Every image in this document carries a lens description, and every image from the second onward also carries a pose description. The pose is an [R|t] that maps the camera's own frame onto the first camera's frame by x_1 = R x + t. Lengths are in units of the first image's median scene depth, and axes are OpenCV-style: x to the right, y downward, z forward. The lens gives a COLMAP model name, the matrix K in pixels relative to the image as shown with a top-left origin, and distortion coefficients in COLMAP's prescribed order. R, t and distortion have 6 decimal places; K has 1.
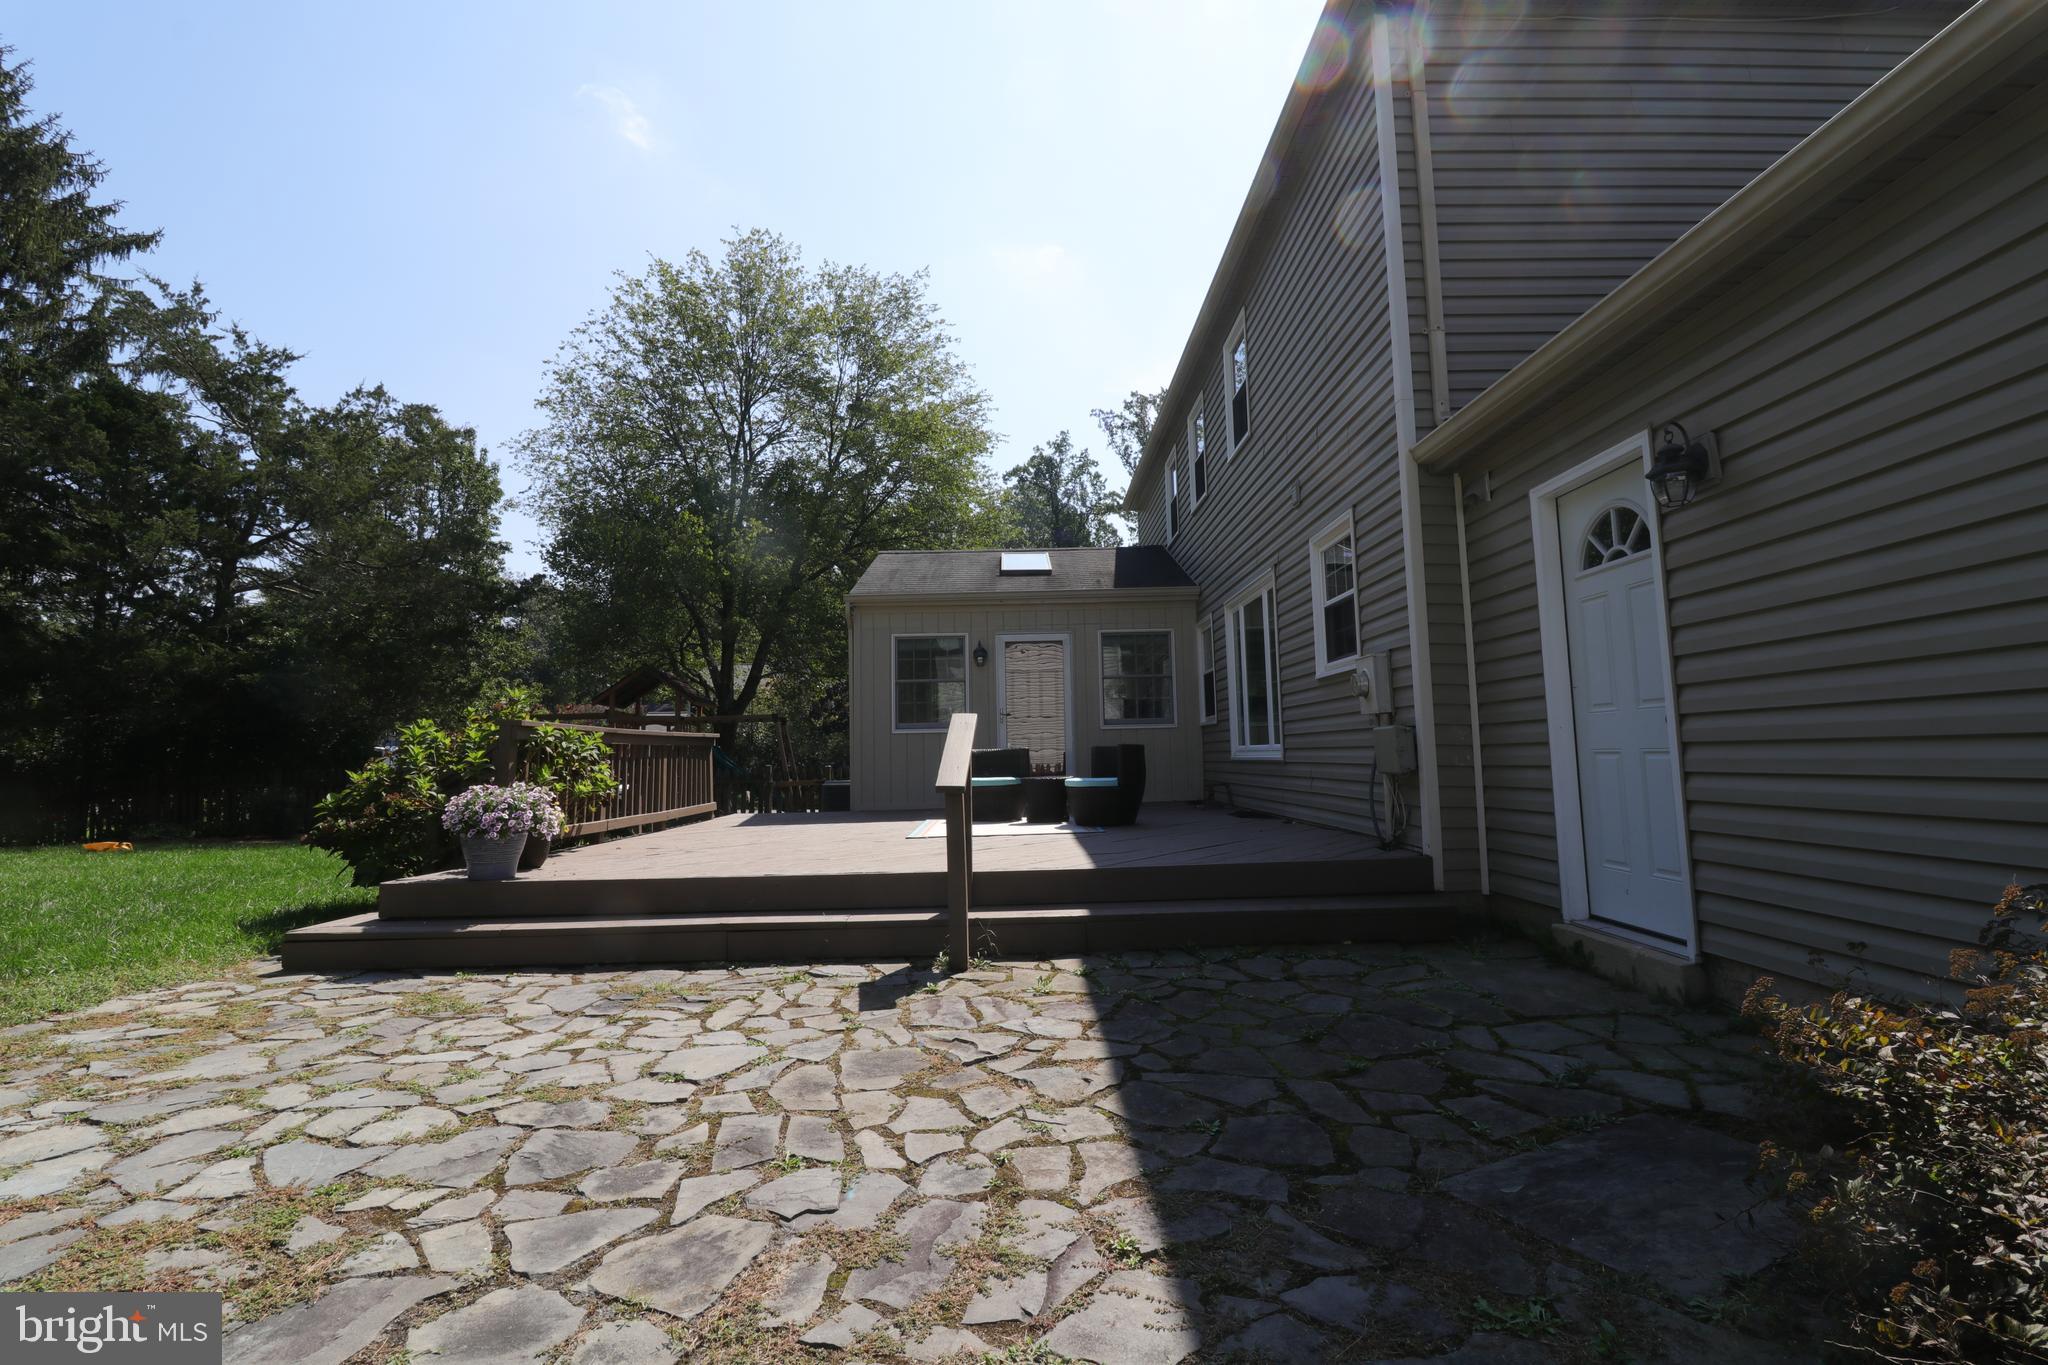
lens RADIAL K [[942.8, 0, 1029.0], [0, 942.8, 671.1], [0, 0, 1]] dist [-0.015558, -0.004872]
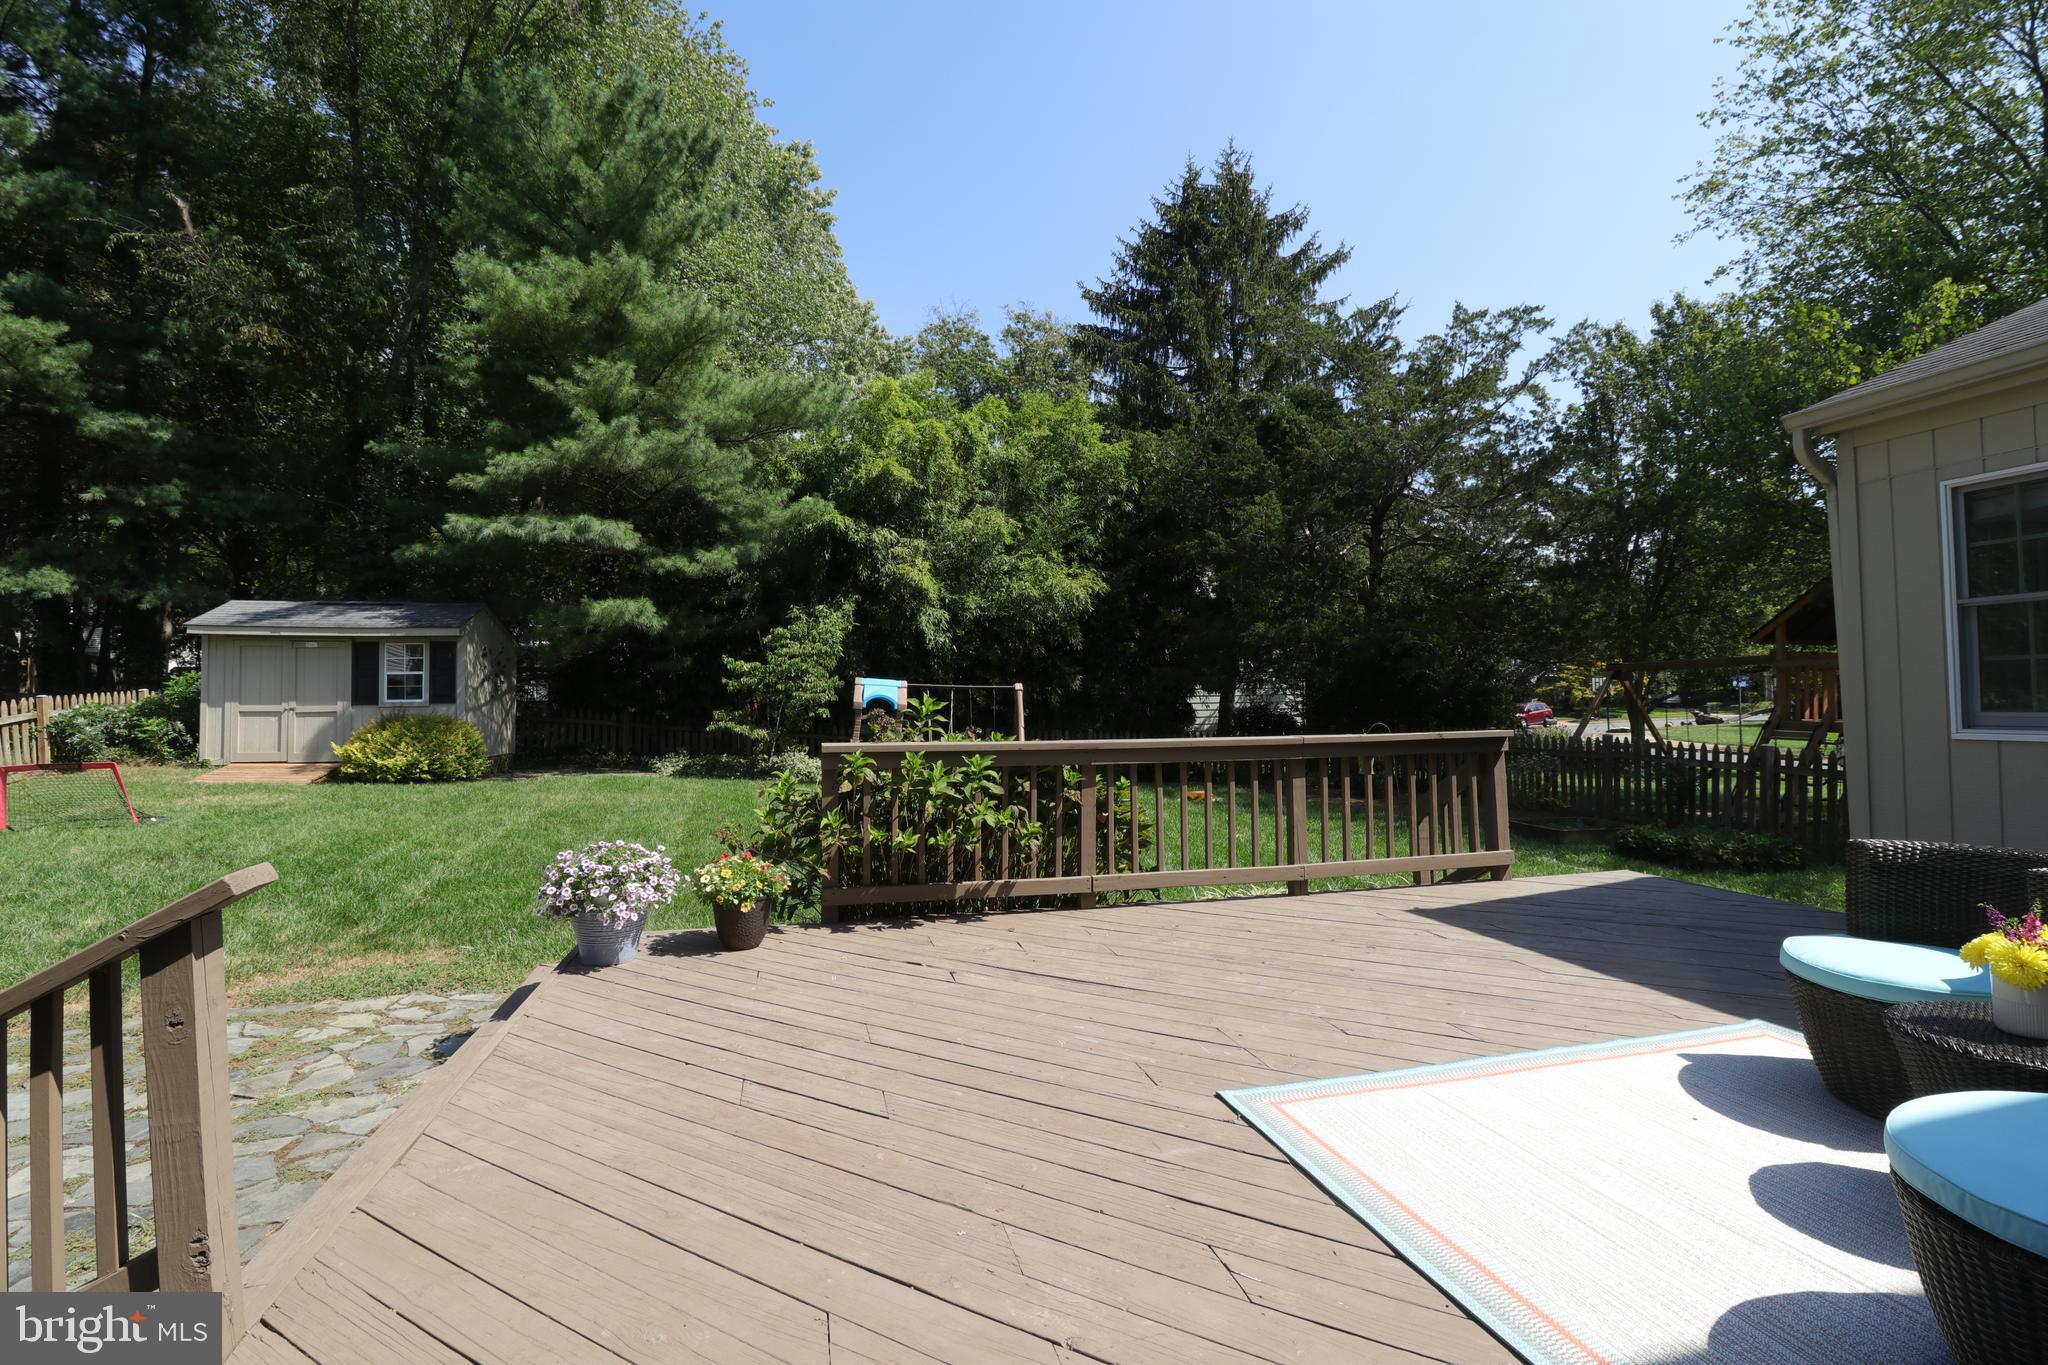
lens RADIAL K [[942.8, 0, 1030.0], [0, 942.8, 670.2], [0, 0, 1]] dist [-0.015558, -0.004872]
pose [[0.228591, -0.013653, -0.973427, 0.094450], [0.090589, 0.995862, 0.007305, 0.000580], [0.969298, -0.089852, 0.228882, 0.373385]]
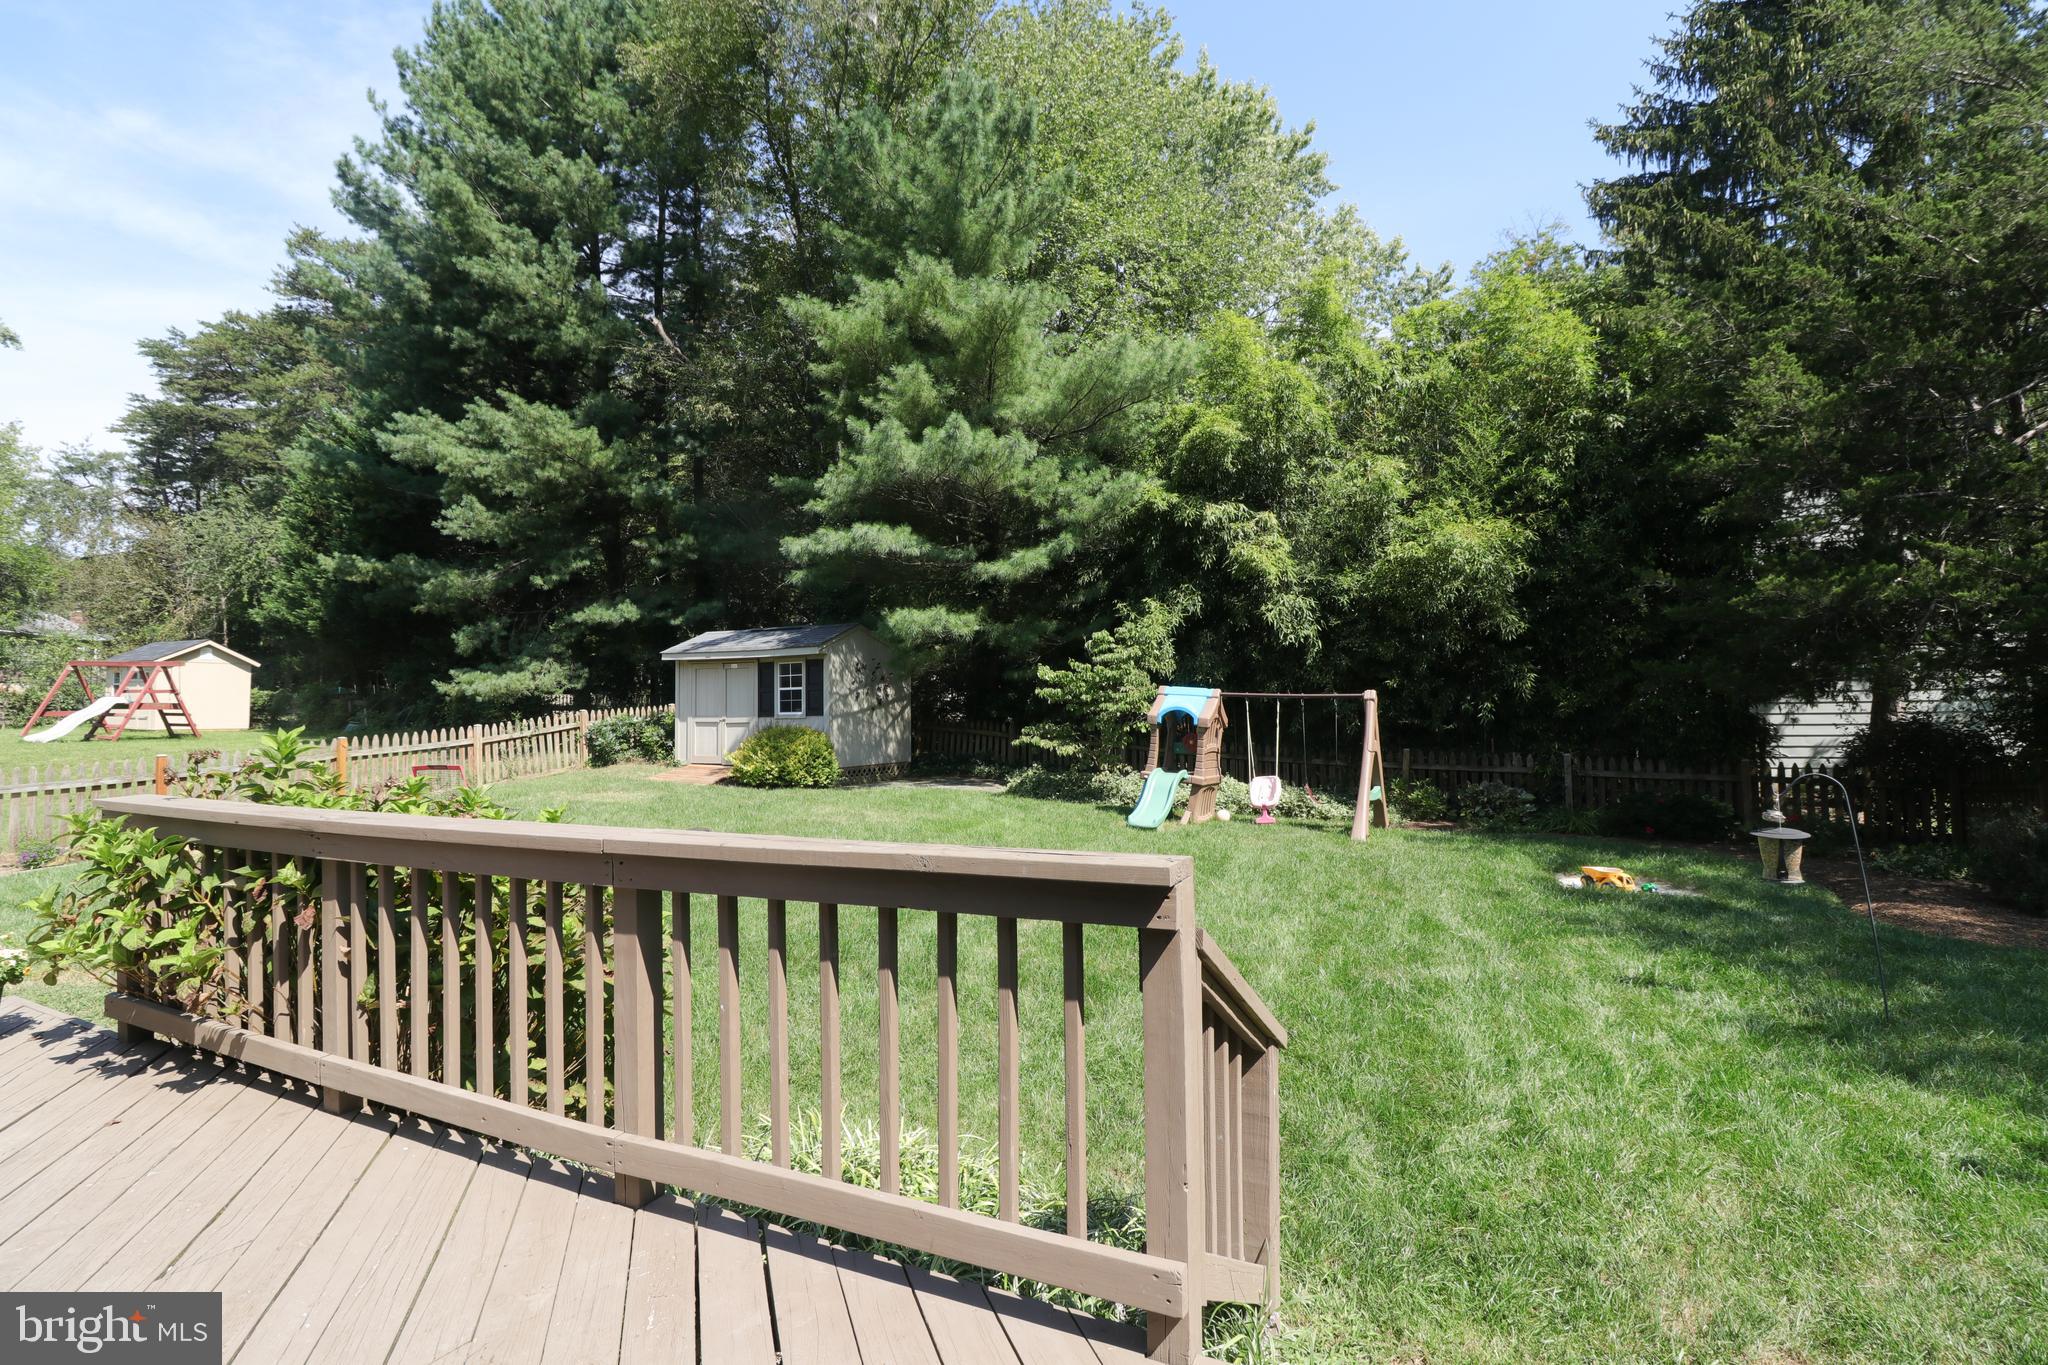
lens RADIAL K [[942.8, 0, 1033.5], [0, 942.8, 678.1], [0, 0, 1]] dist [-0.015558, -0.004872]
pose [[-0.435157, -0.004718, -0.900342, -0.109695], [0.099454, 0.993615, -0.053275, 0.023593], [0.894845, -0.112725, -0.431909, 0.661011]]
